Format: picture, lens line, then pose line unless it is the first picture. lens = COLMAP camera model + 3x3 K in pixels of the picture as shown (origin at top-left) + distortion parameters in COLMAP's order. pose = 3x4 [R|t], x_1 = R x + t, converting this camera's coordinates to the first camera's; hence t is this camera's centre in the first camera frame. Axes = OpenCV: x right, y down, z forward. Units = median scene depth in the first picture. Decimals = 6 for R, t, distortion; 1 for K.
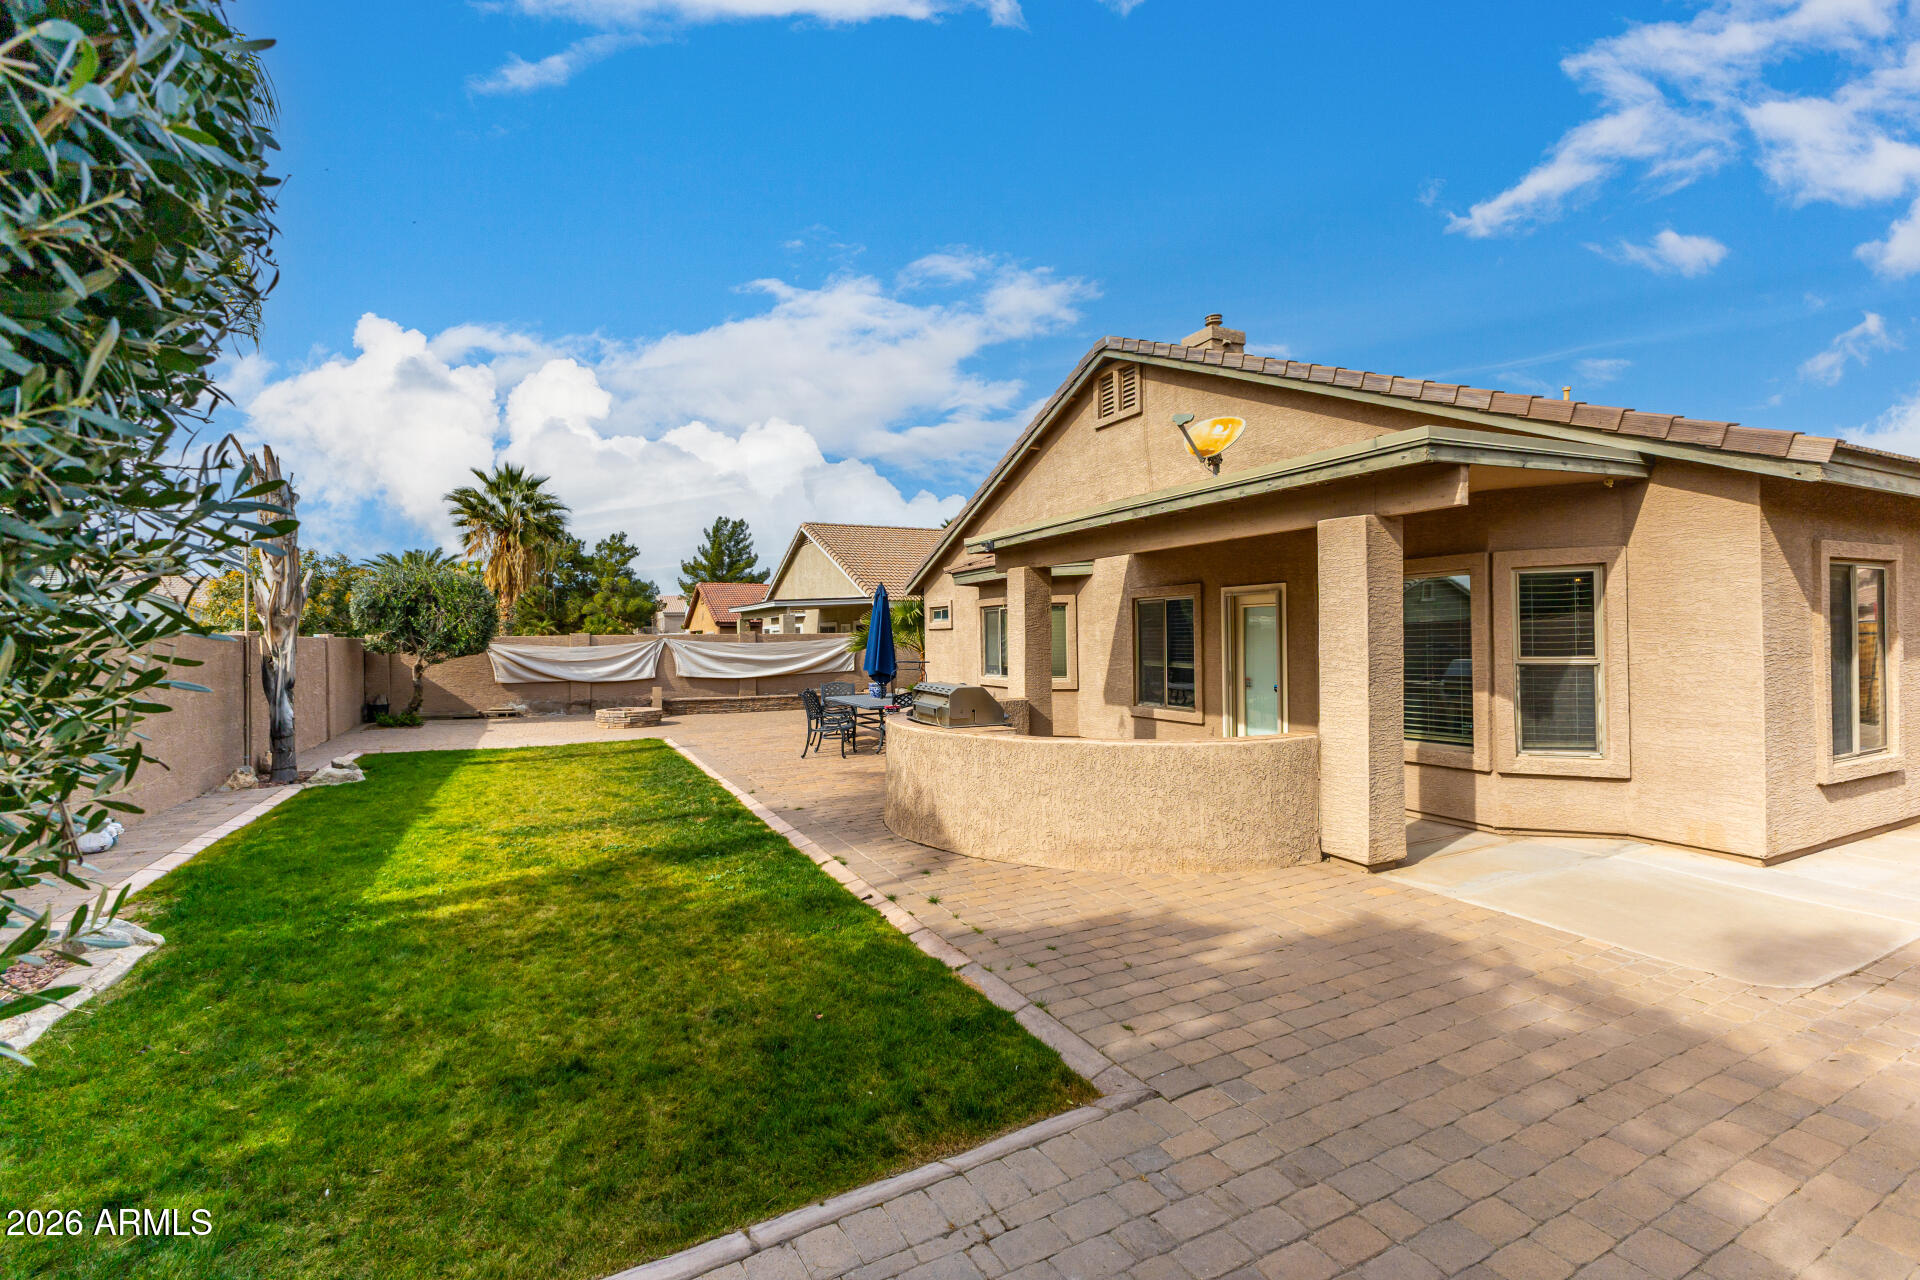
lens RADIAL K [[817.2, 0, 958.4], [0, 817.2, 632.6], [0, 0, 1]] dist [0.008441, -0.000860]
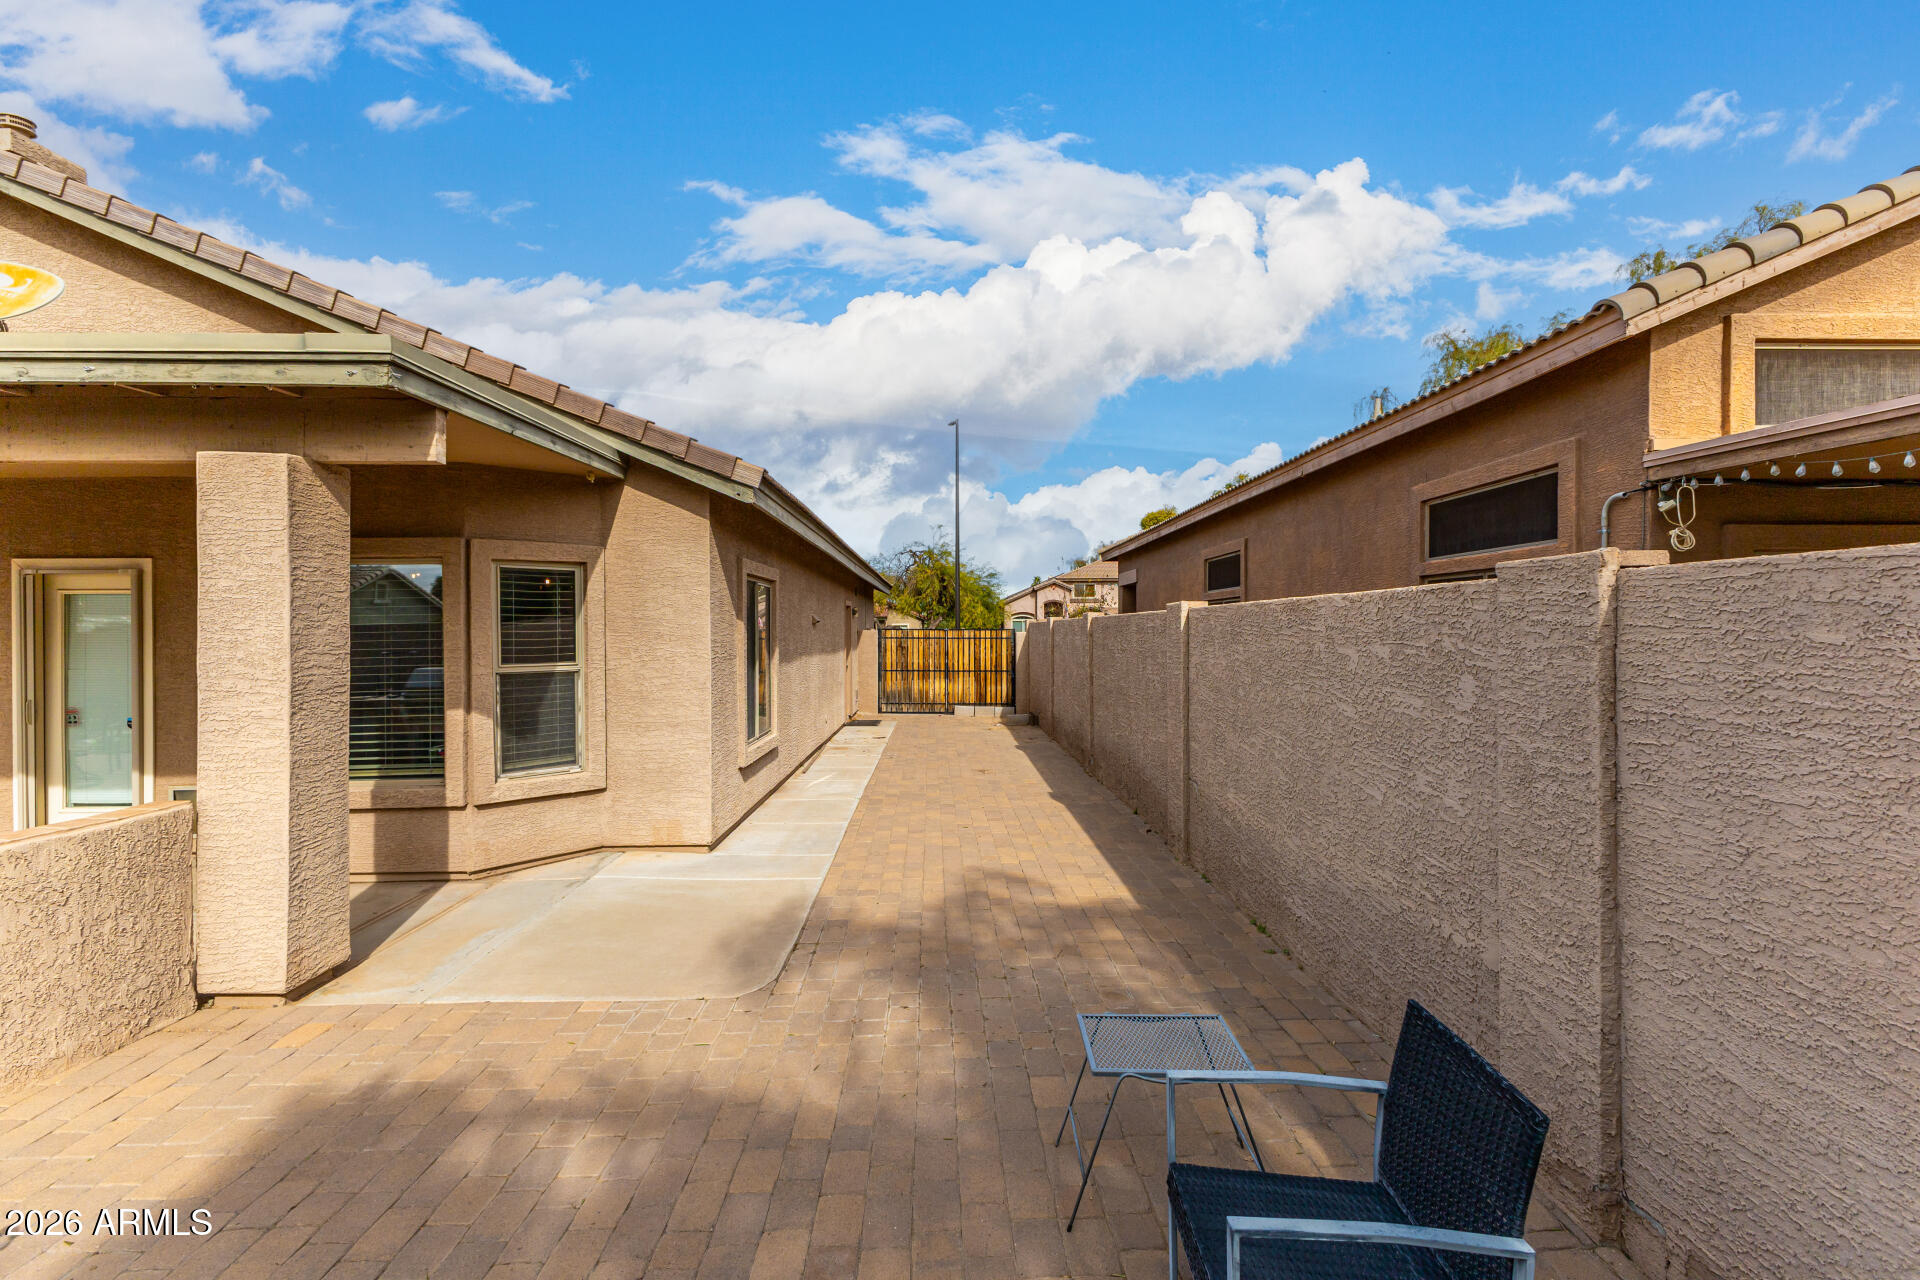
lens RADIAL K [[817.2, 0, 958.4], [0, 817.2, 632.6], [0, 0, 1]] dist [0.008441, -0.000860]
pose [[0.423706, 0.009258, 0.905753, 0.120894], [-0.002268, 0.999955, -0.009160, 0.002865], [-0.905797, 0.001827, 0.423708, 0.218308]]
